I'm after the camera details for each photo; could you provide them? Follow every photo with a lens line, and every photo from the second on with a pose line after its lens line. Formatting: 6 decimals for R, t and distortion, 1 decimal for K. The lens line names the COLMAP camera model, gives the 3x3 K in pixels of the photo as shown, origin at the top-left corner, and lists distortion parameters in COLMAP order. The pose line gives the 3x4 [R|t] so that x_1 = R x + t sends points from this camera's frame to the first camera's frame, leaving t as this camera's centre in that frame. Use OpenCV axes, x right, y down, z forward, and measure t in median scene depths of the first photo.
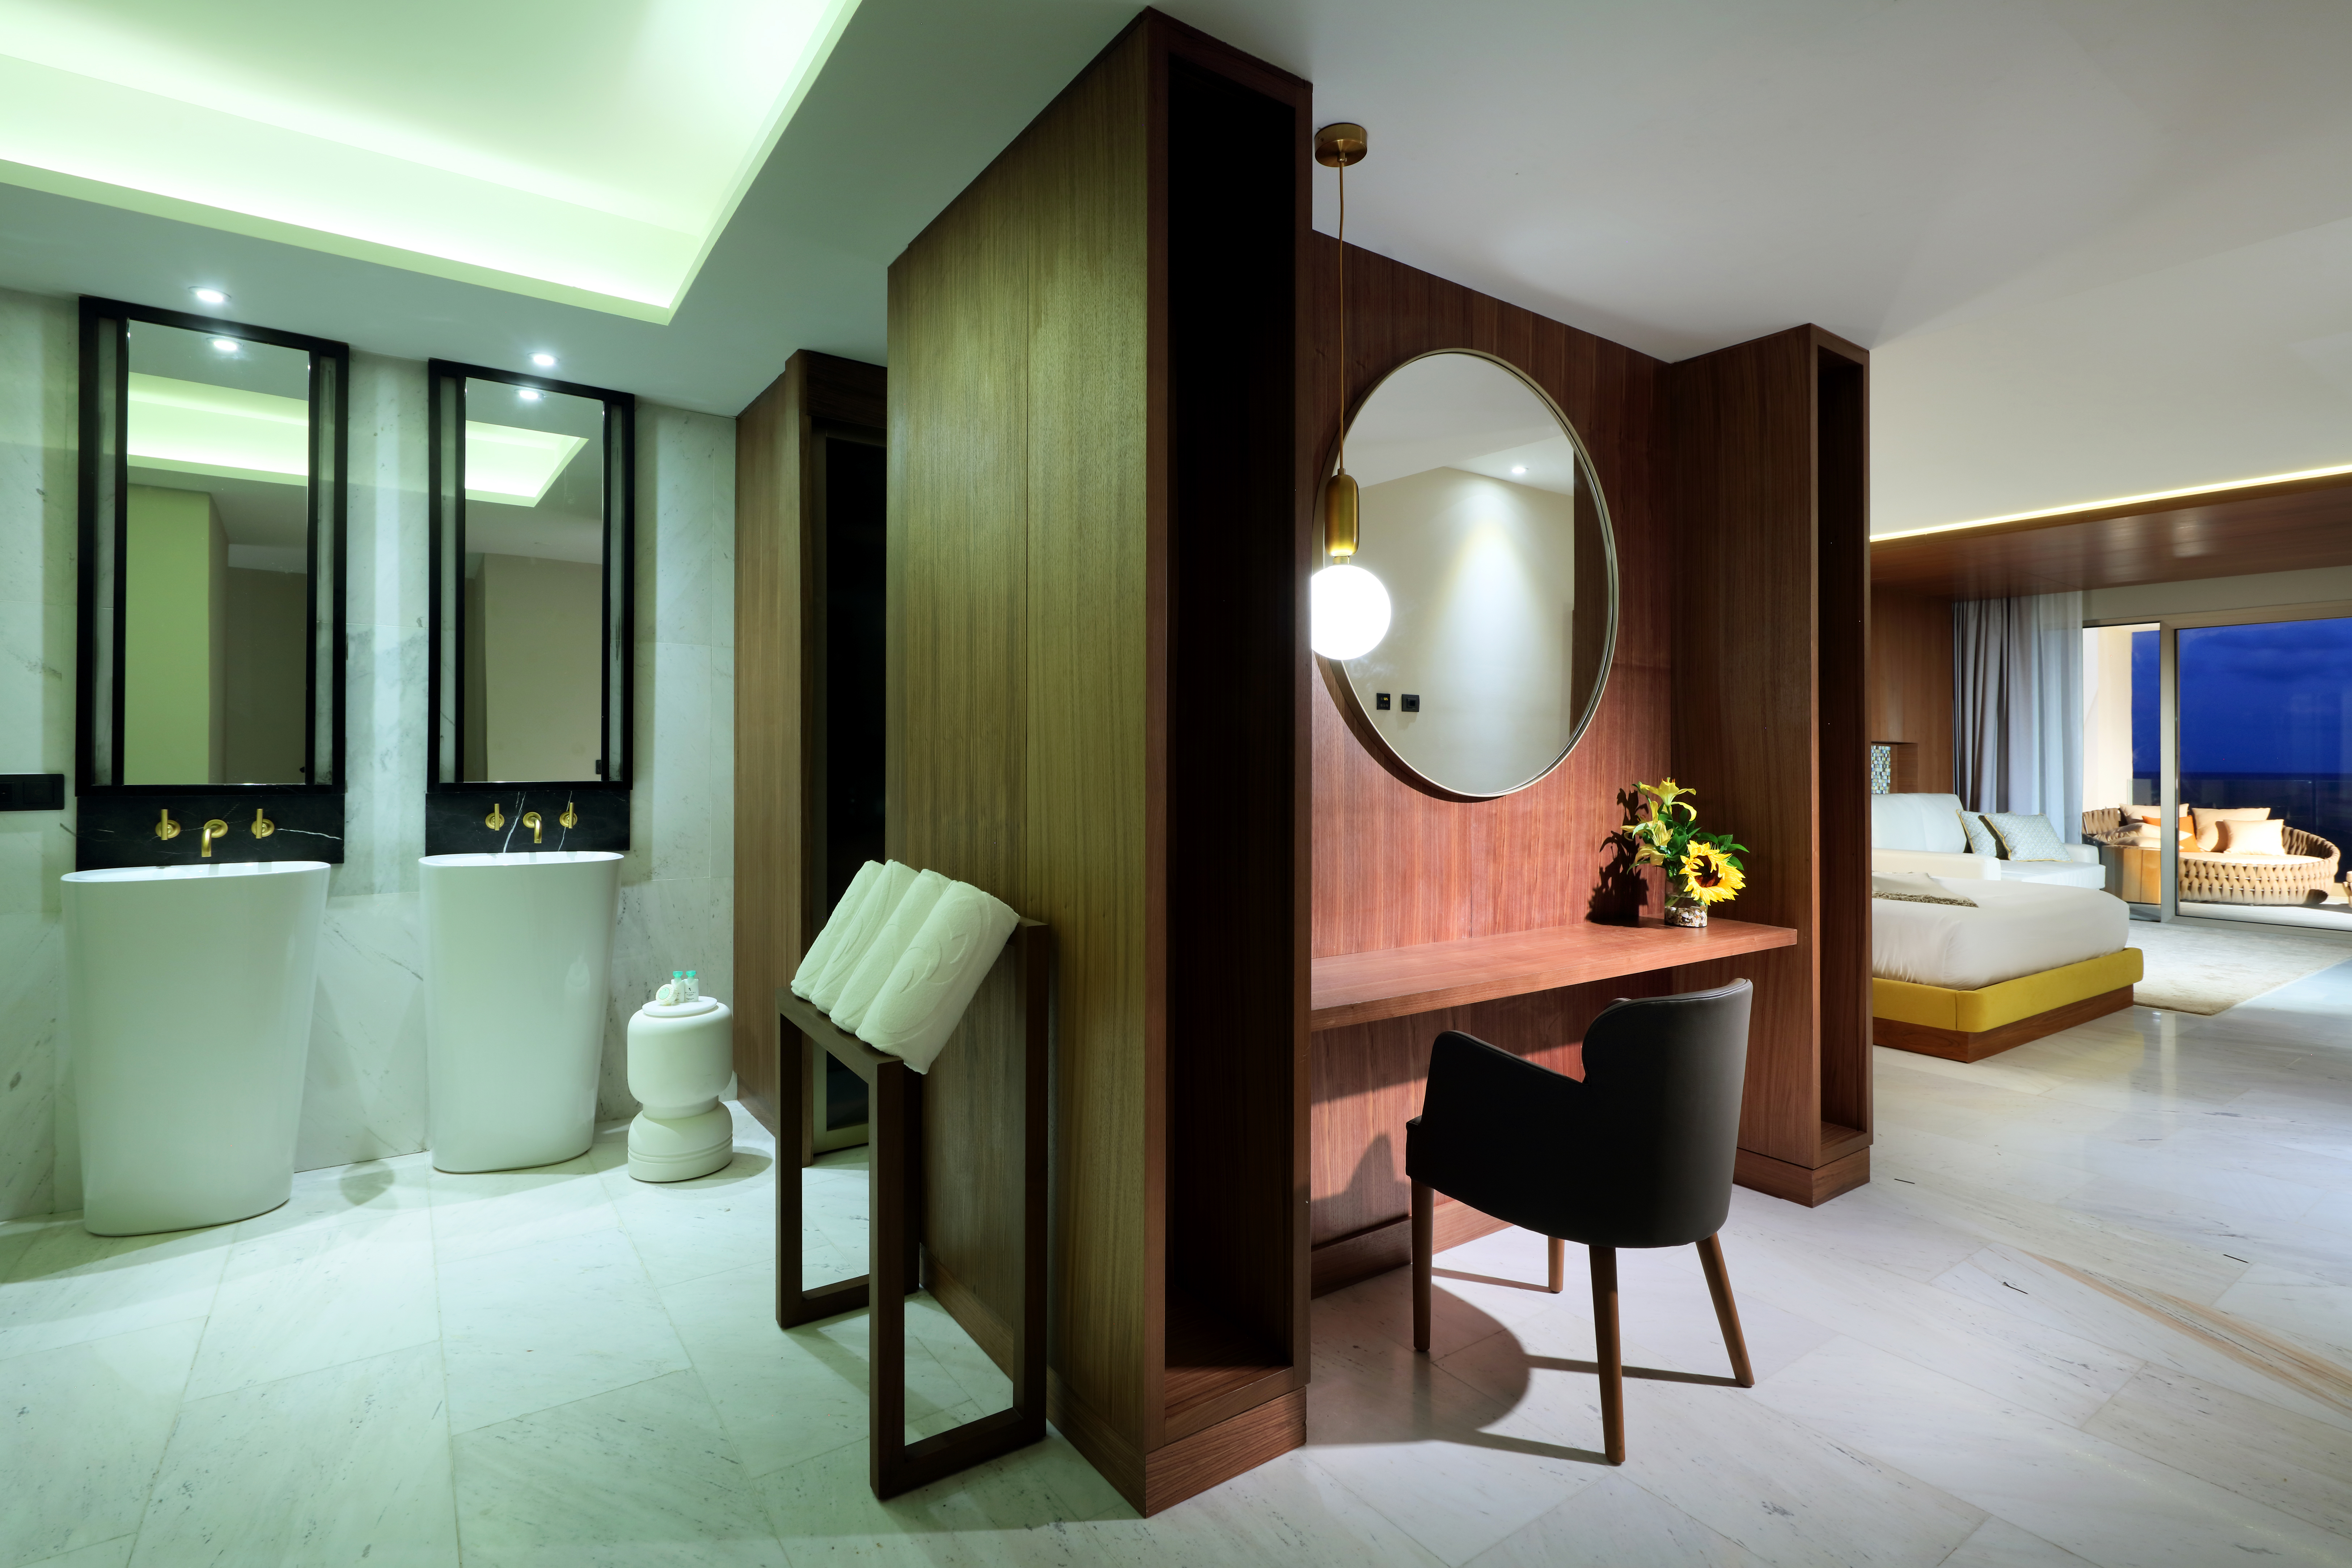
lens RADIAL K [[1072.0, 0, 1176.0], [0, 1072.0, 784.0], [0, 0, 1]] dist [0.003118, 0.000355]
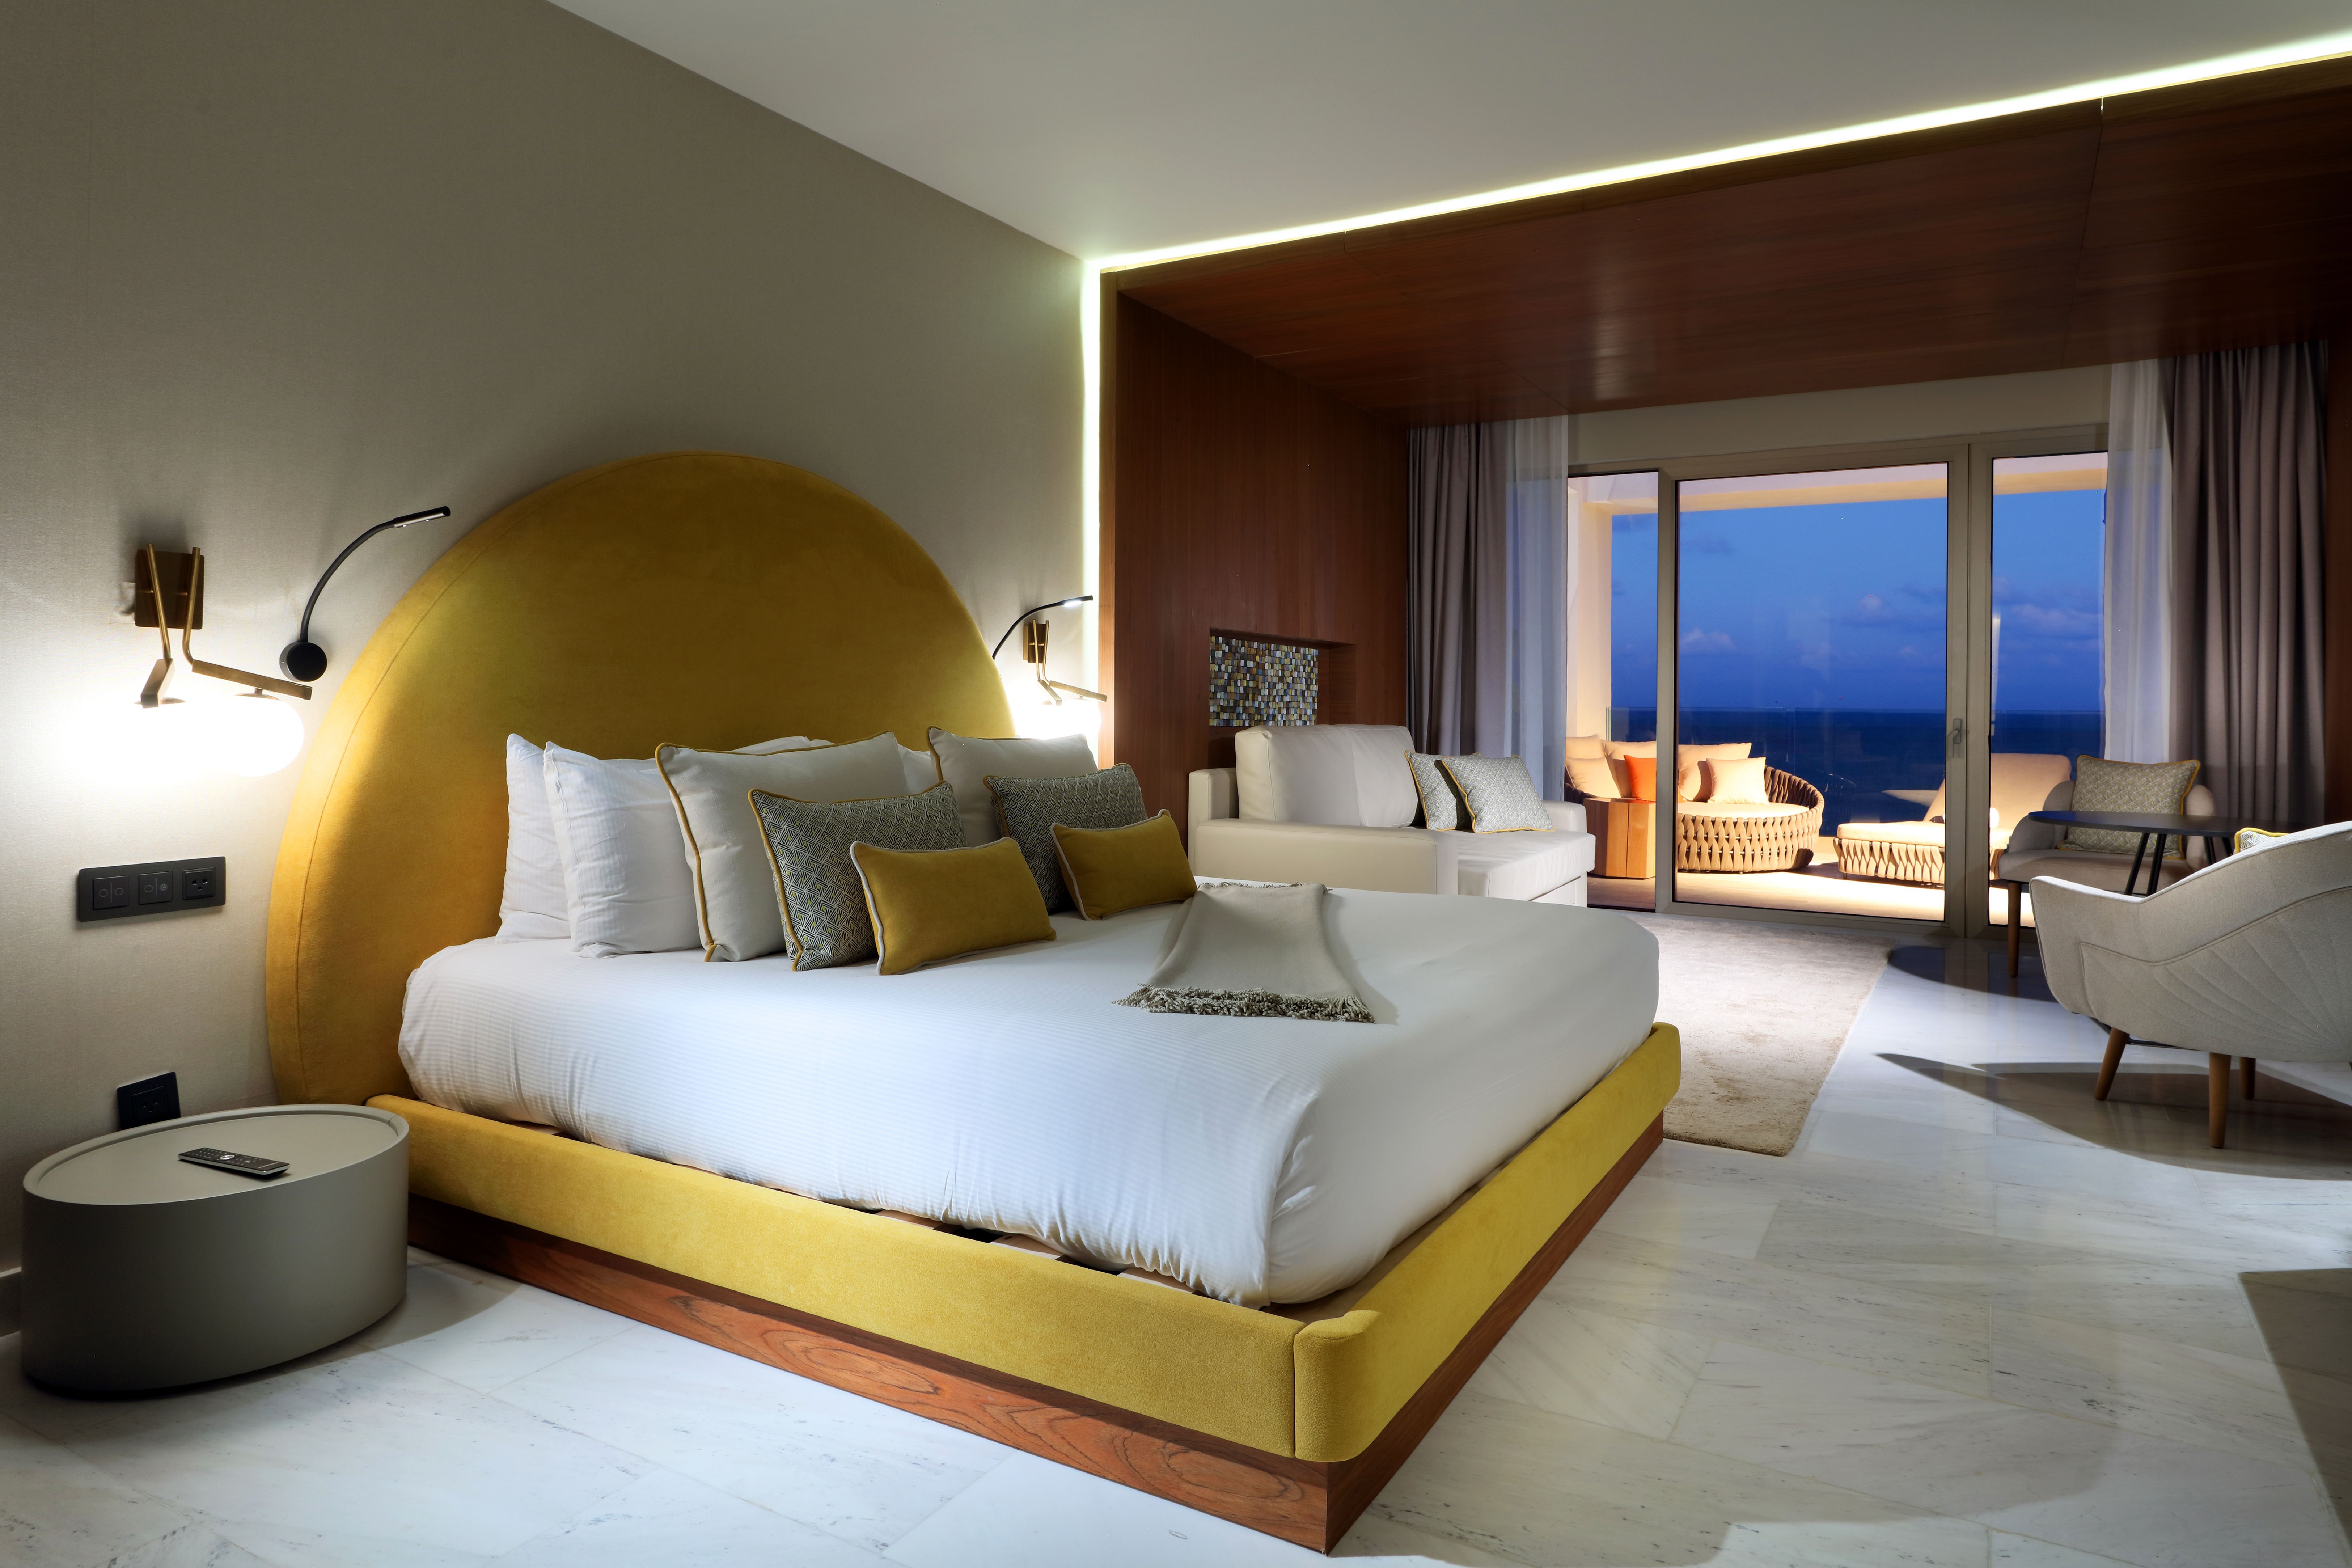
lens RADIAL K [[1405.9, 0, 1176.0], [0, 1405.9, 784.0], [0, 0, 1]] dist [0.038617, 0.000112]
pose [[0.904727, -0.024165, 0.425307, 0.235721], [0.006542, 0.999060, 0.042848, 0.006399], [-0.425942, -0.035983, 0.904035, 0.291099]]
